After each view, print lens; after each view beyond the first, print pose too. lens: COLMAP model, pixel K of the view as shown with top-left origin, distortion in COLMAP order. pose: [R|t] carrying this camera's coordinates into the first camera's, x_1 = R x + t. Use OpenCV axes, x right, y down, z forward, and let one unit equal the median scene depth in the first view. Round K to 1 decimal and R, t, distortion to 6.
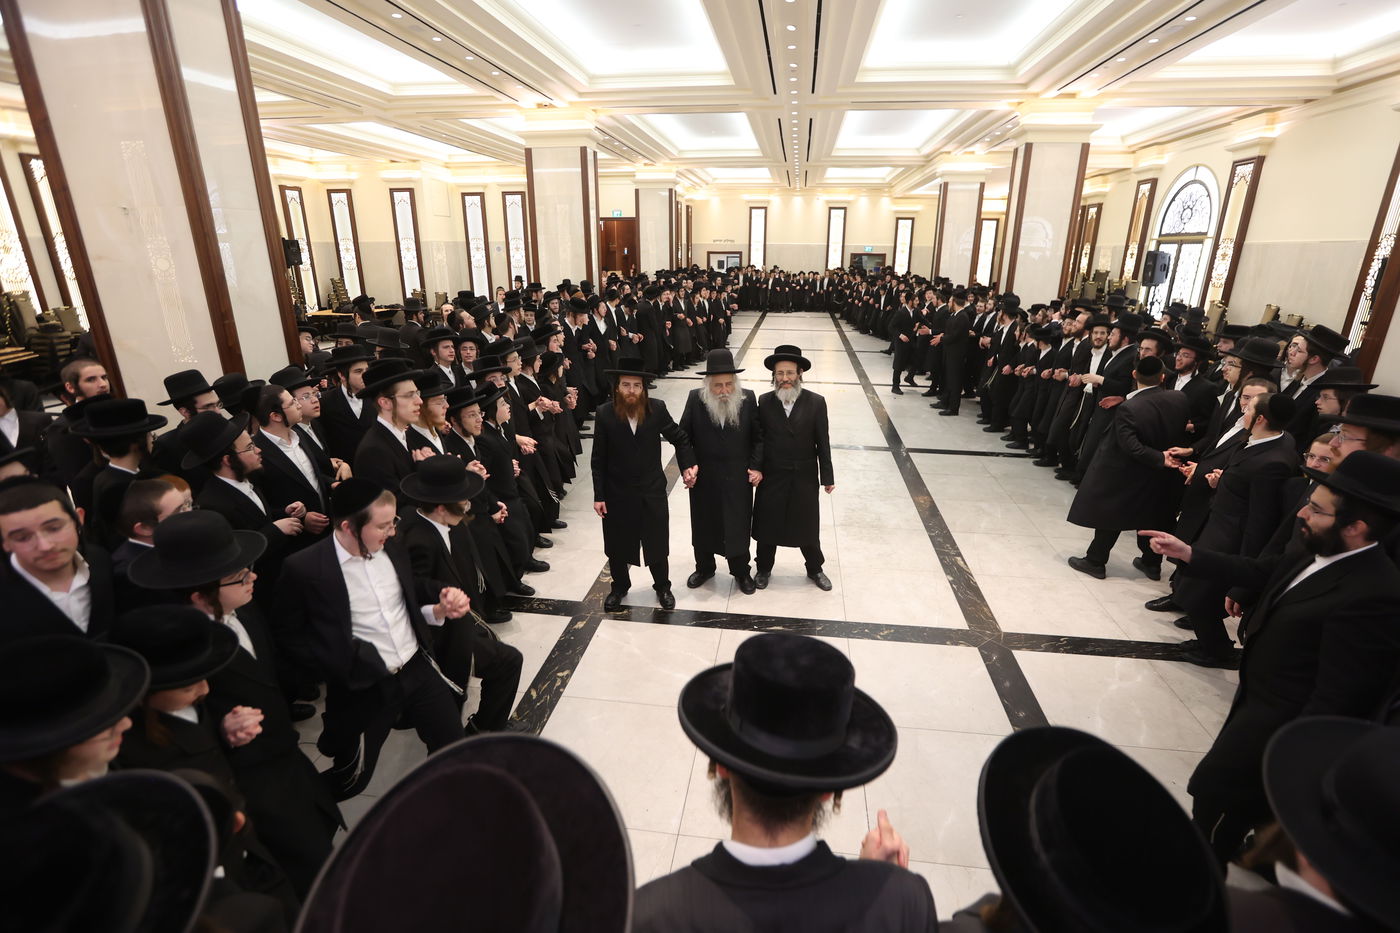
lens RADIAL K [[640.4, 0, 700.0], [0, 640.4, 466.5], [0, 0, 1]] dist [-0.050708, 0.021051]
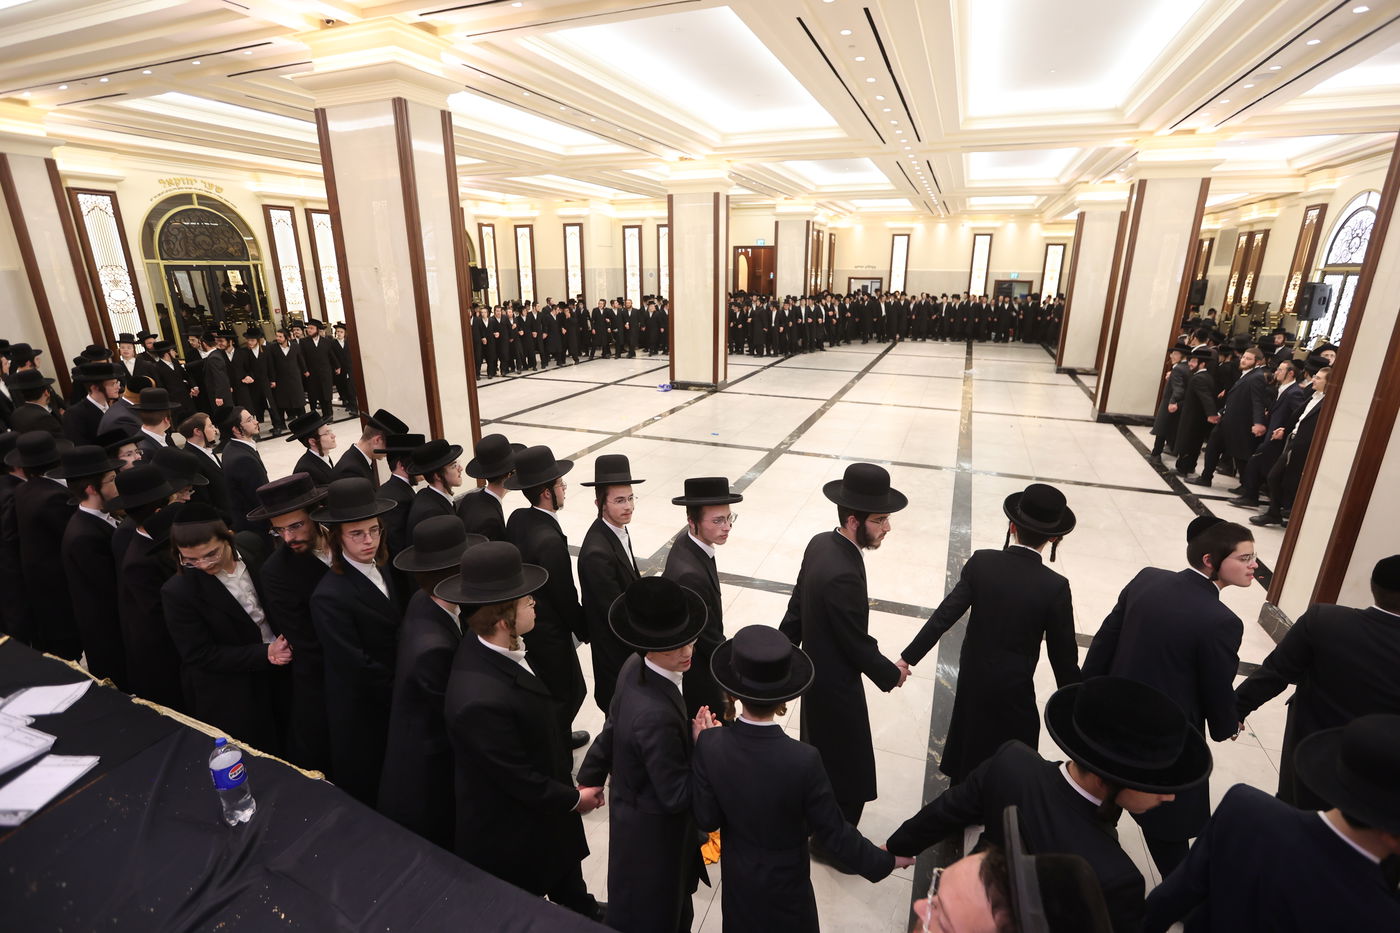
lens RADIAL K [[640.4, 0, 700.0], [0, 640.4, 466.5], [0, 0, 1]] dist [-0.050708, 0.021051]
pose [[0.970613, 0.068576, -0.230669, 0.061692], [-0.074907, 0.997013, -0.018793, 0.010728], [0.228691, 0.035520, 0.972851, -0.079678]]
